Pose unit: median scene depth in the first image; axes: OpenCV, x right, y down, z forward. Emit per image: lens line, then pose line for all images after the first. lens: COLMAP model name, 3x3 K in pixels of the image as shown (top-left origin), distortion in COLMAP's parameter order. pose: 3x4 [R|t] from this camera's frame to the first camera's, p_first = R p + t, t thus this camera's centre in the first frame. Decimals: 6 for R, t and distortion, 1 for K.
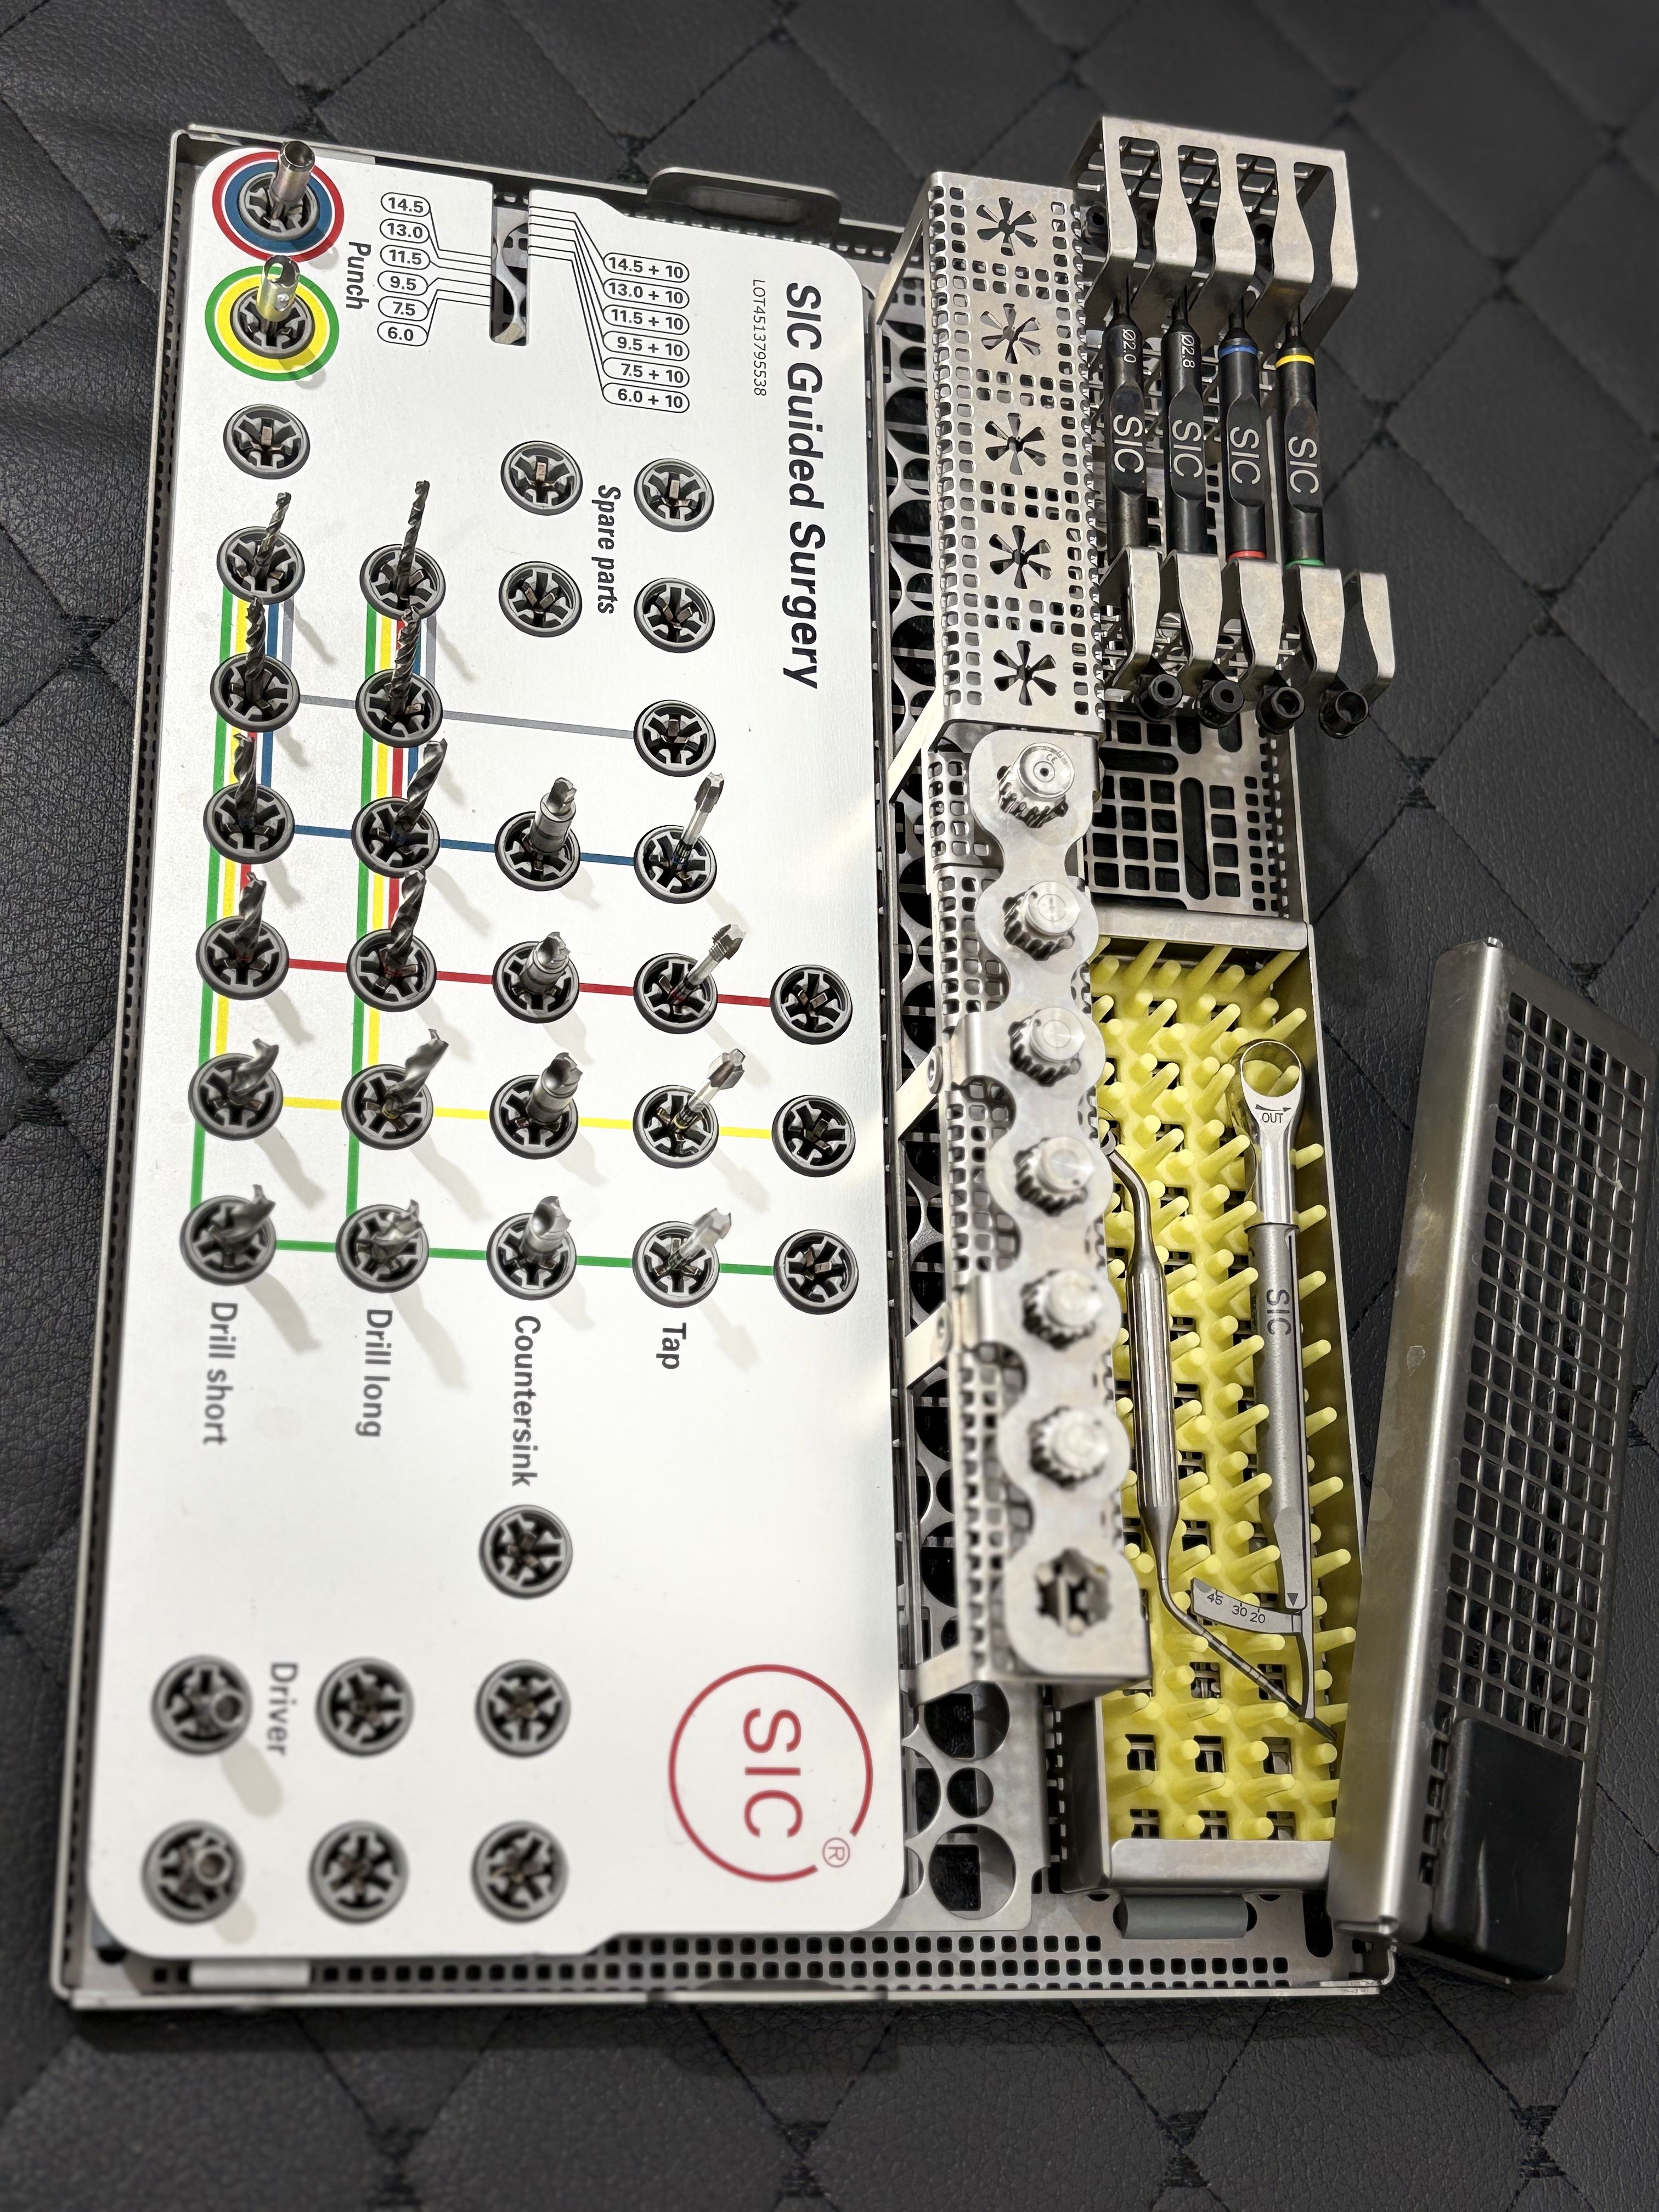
lens RADIAL K [[2805.4, 0, 818.7], [0, 2805.4, 1112.4], [0, 0, 1]] dist [0.259535, -1.111295]
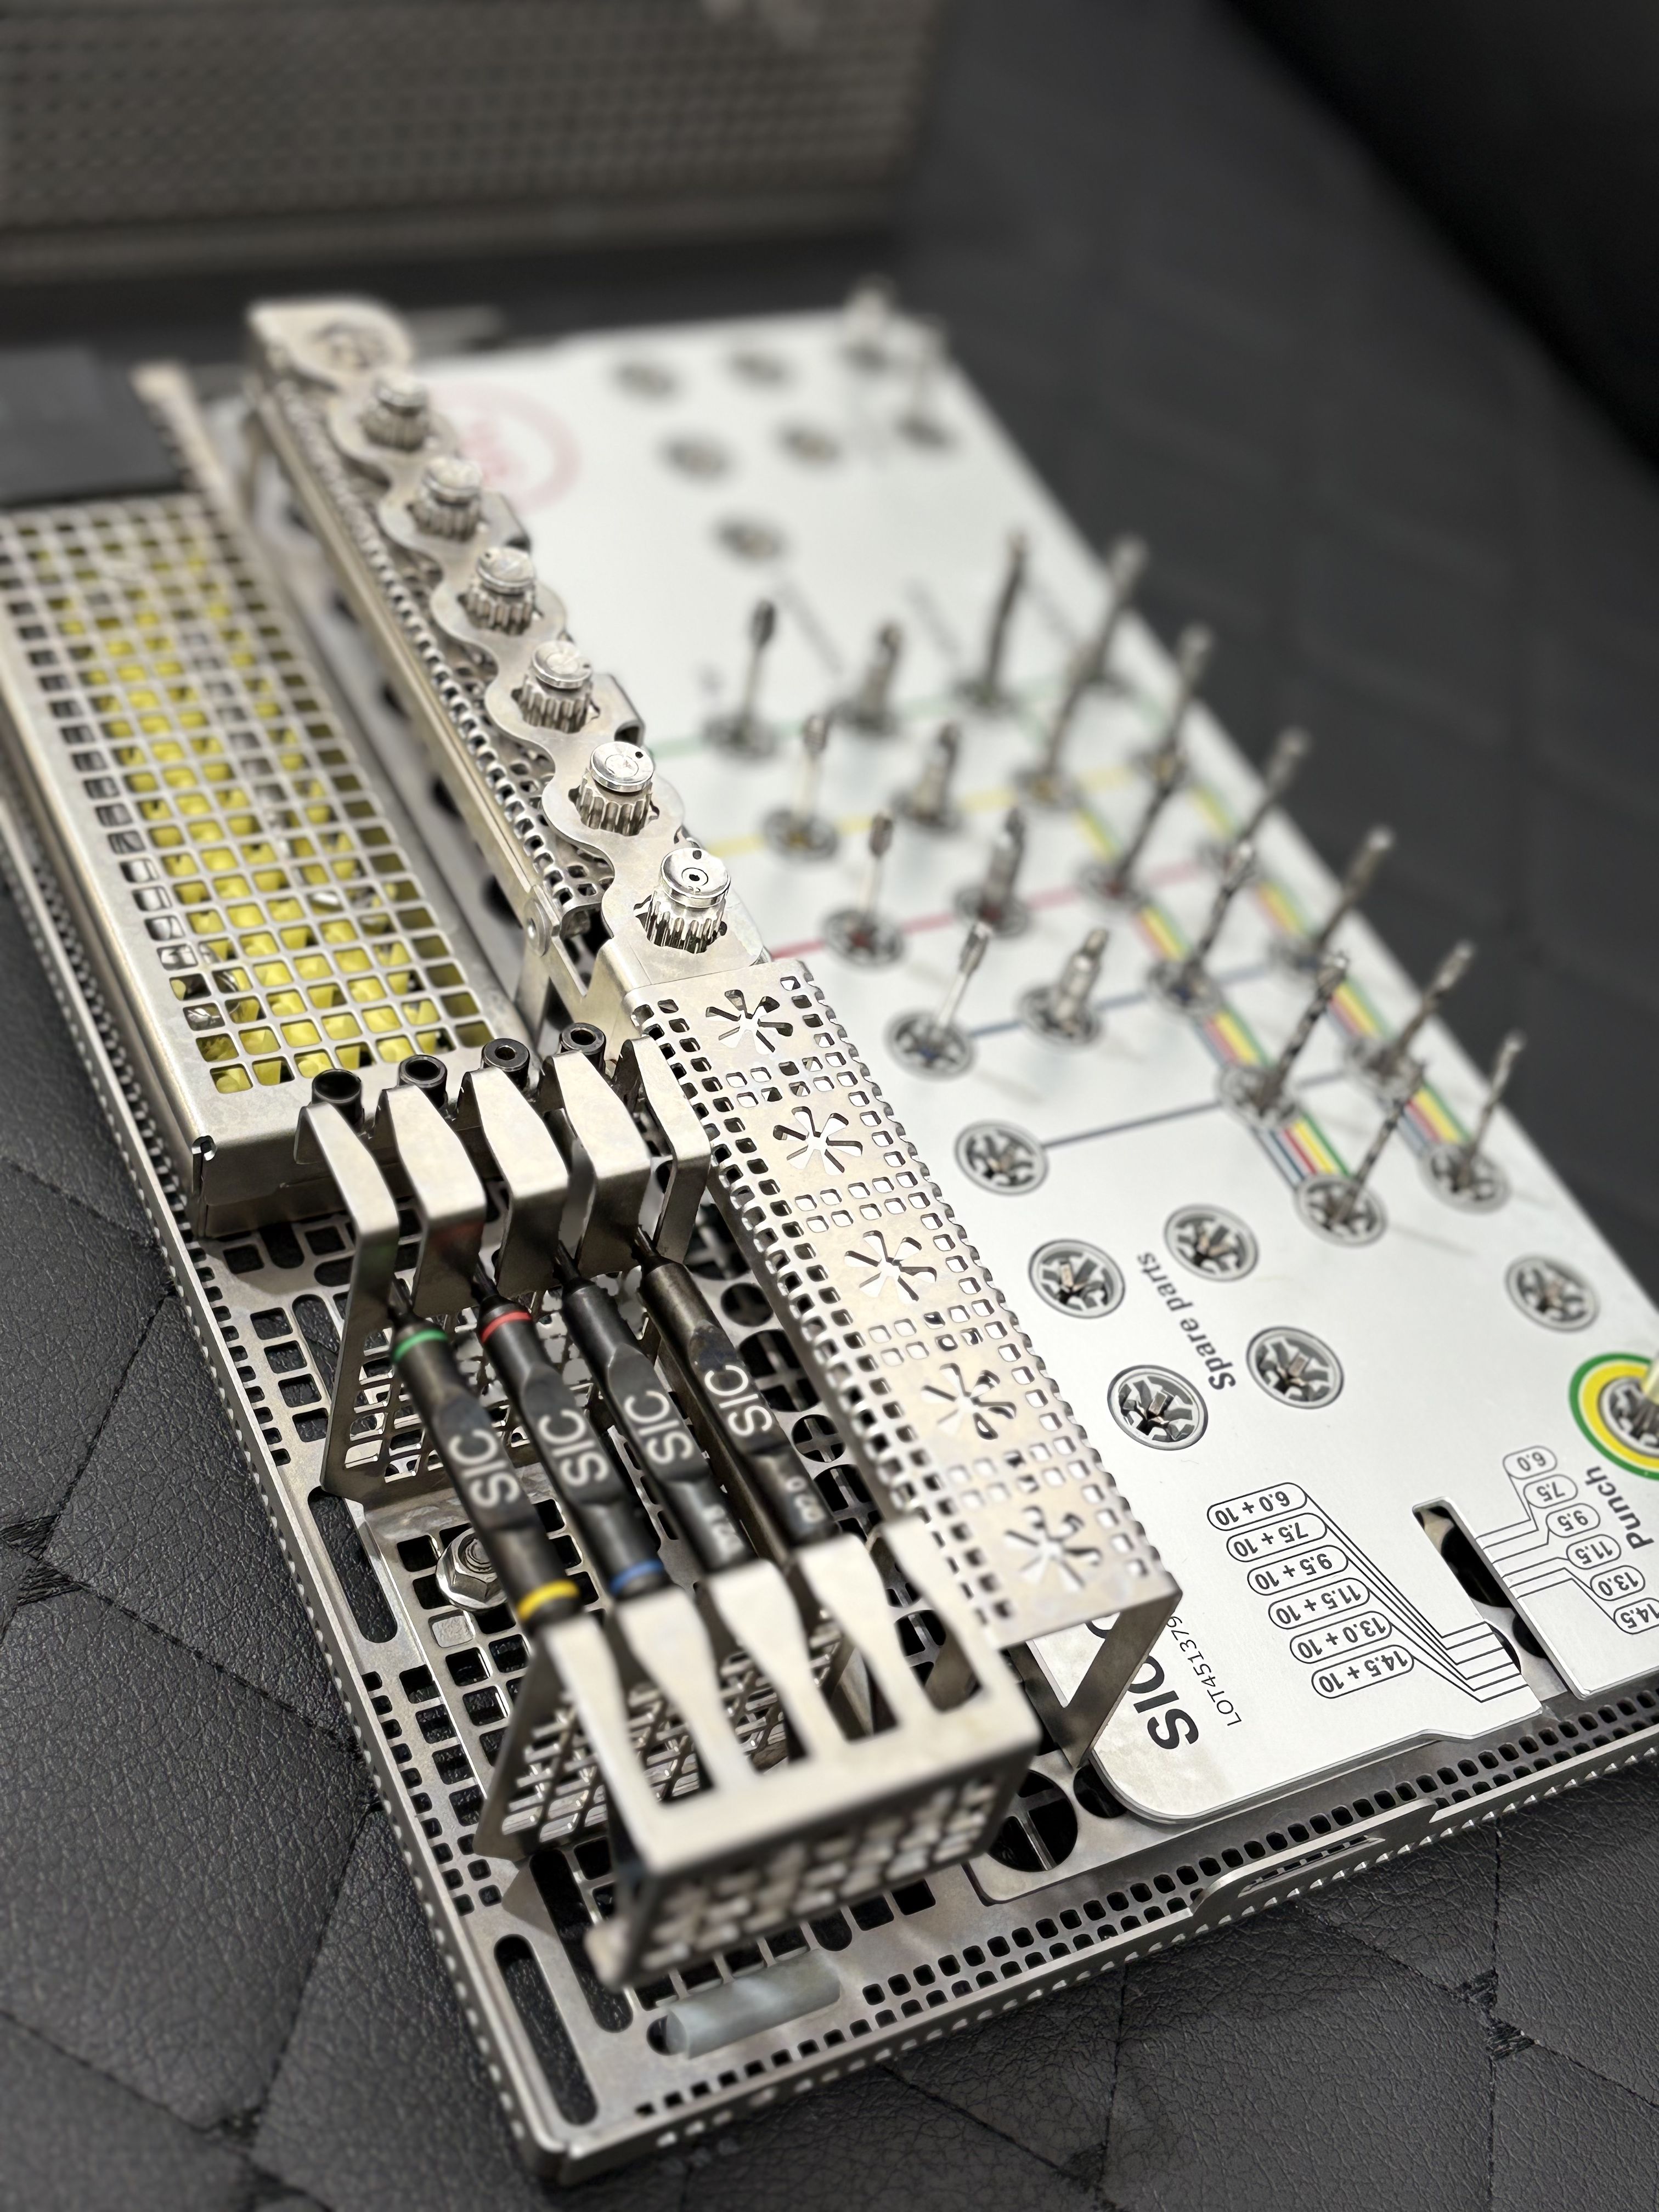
lens RADIAL K [[2845.5, 0, 789.8], [0, 2845.5, 1102.2], [0, 0, 1]] dist [0.252371, -1.161343]
pose [[-0.807124, 0.009137, -0.590312, 0.535725], [-0.523168, -0.474408, 0.707977, -0.734697], [-0.273580, 0.880258, 0.387686, 0.686306]]
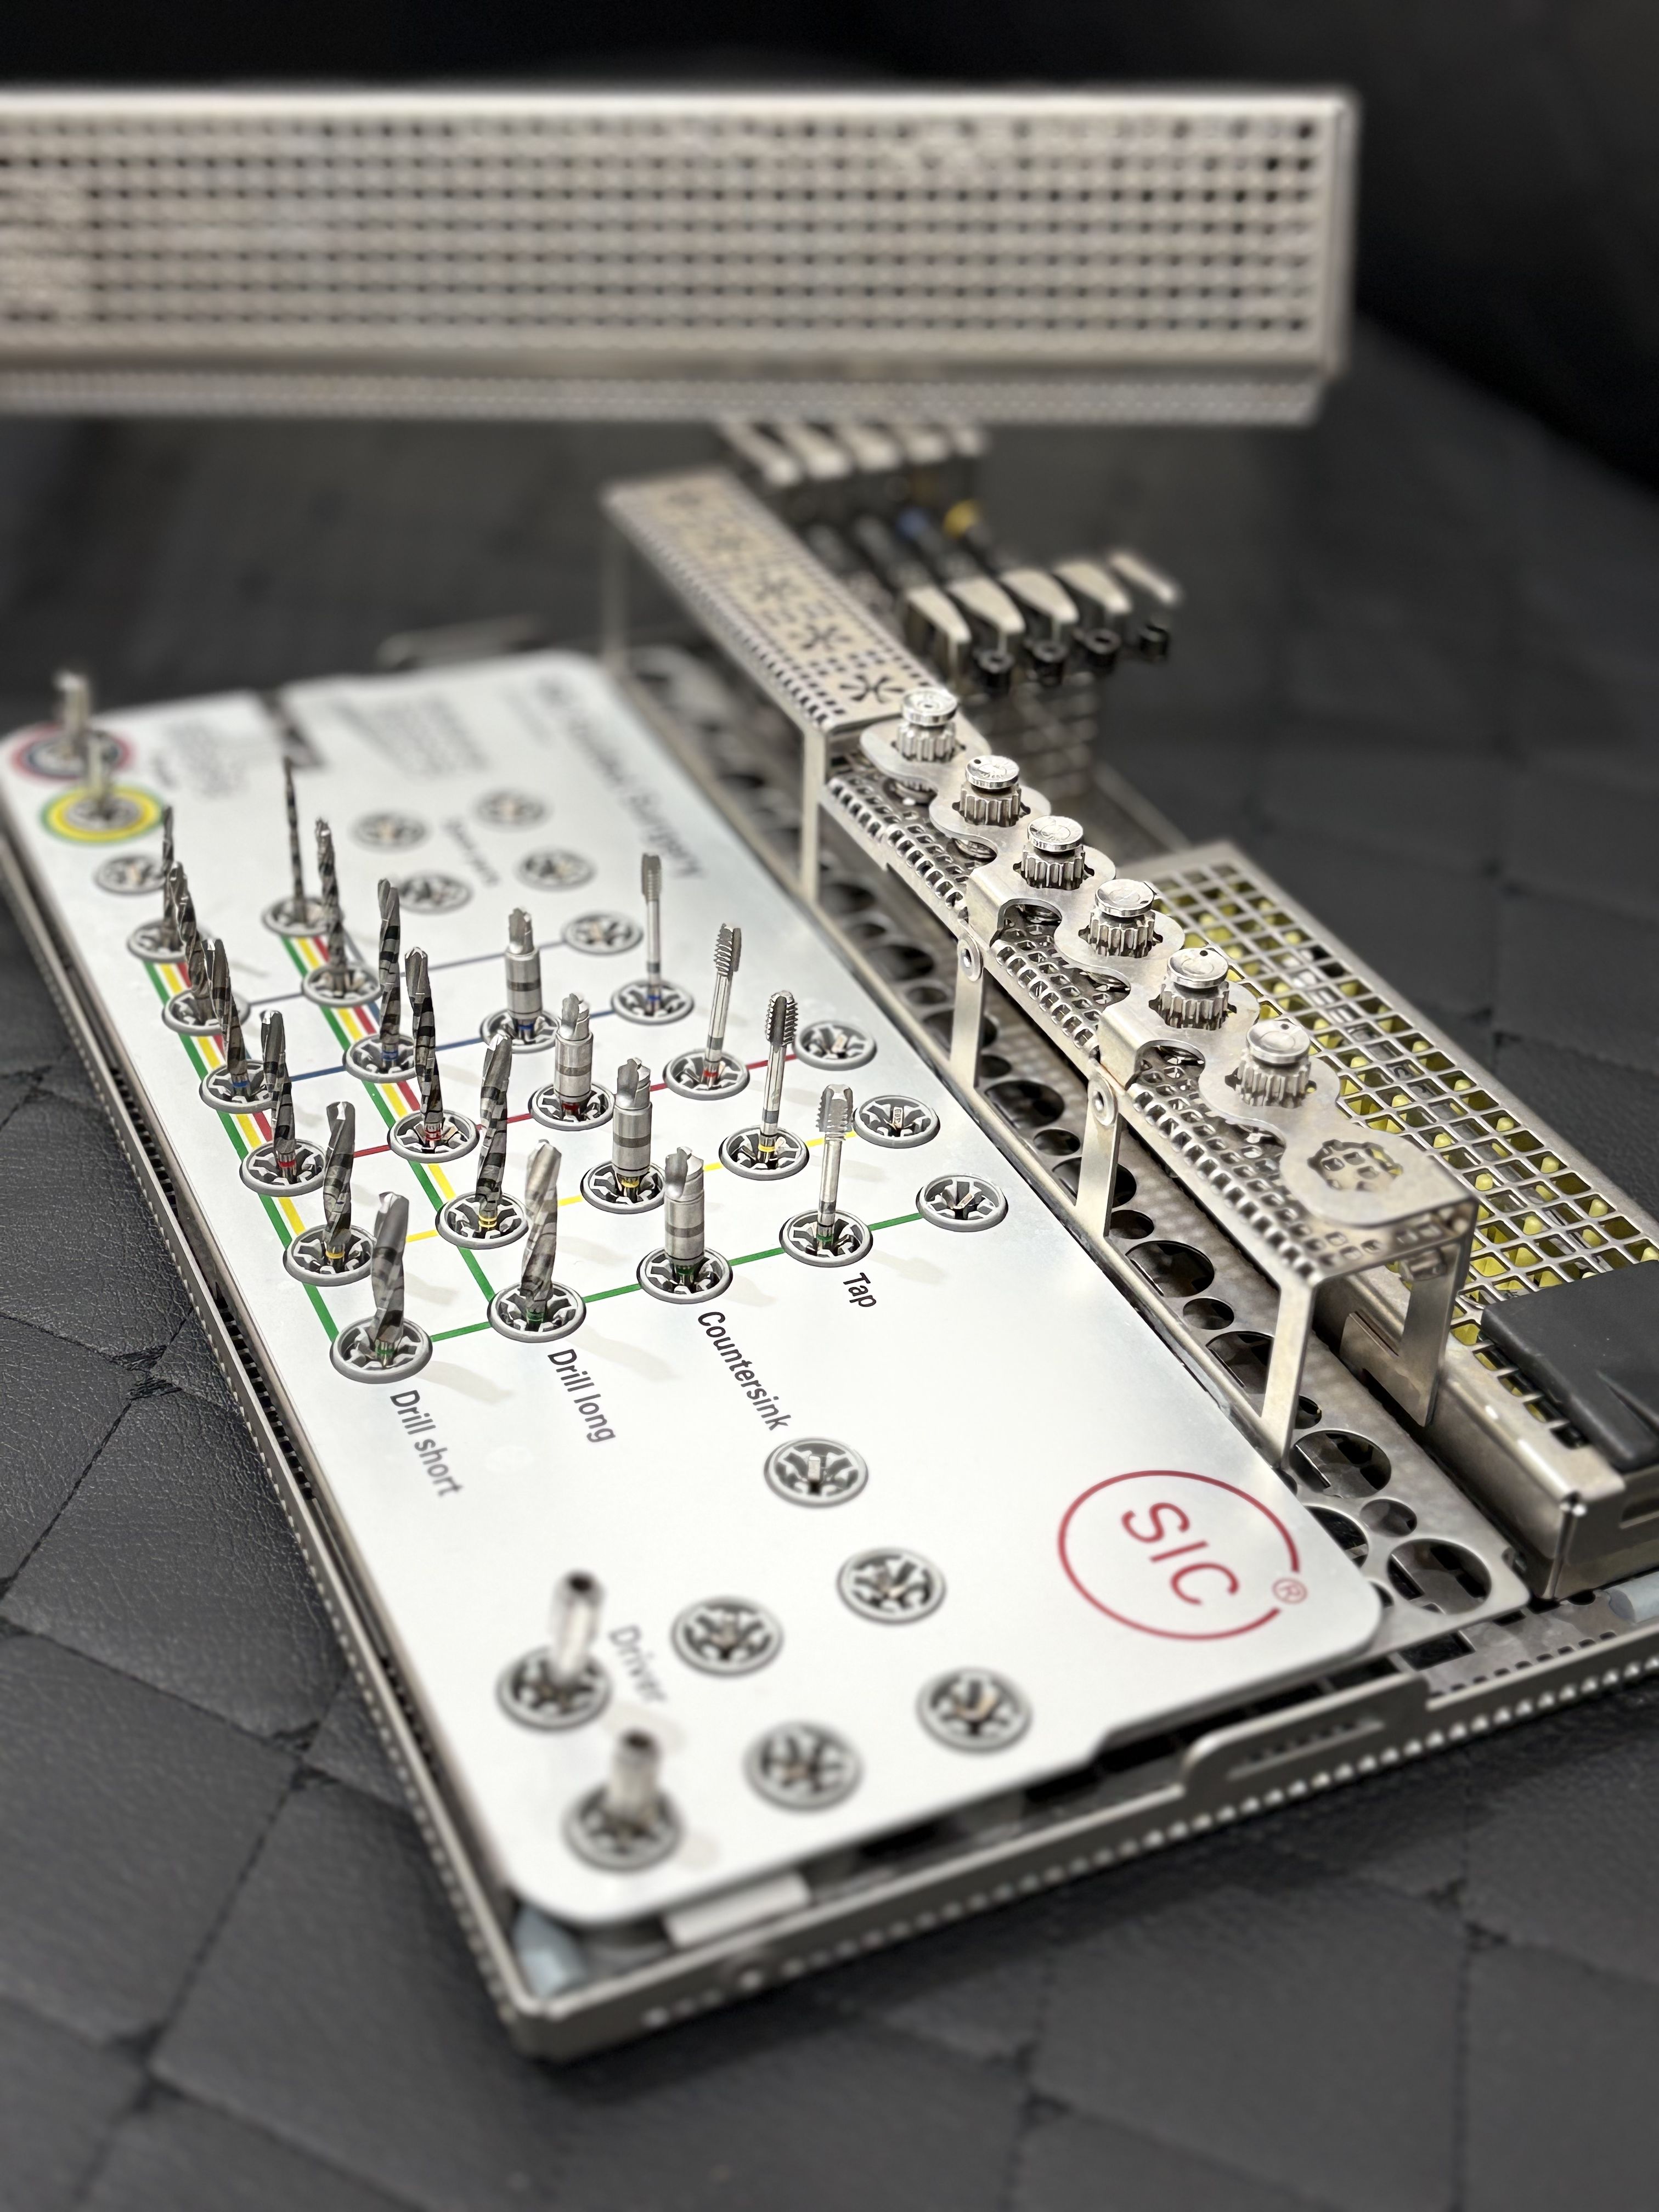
lens RADIAL K [[2811.5, 0, 824.7], [0, 2811.5, 1100.4], [0, 0, 1]] dist [0.267500, -1.183521]
pose [[0.893442, -0.405633, 0.192935, -0.209219], [0.446371, 0.753828, -0.482178, 0.462626], [0.050148, 0.516919, 0.854564, 0.159010]]
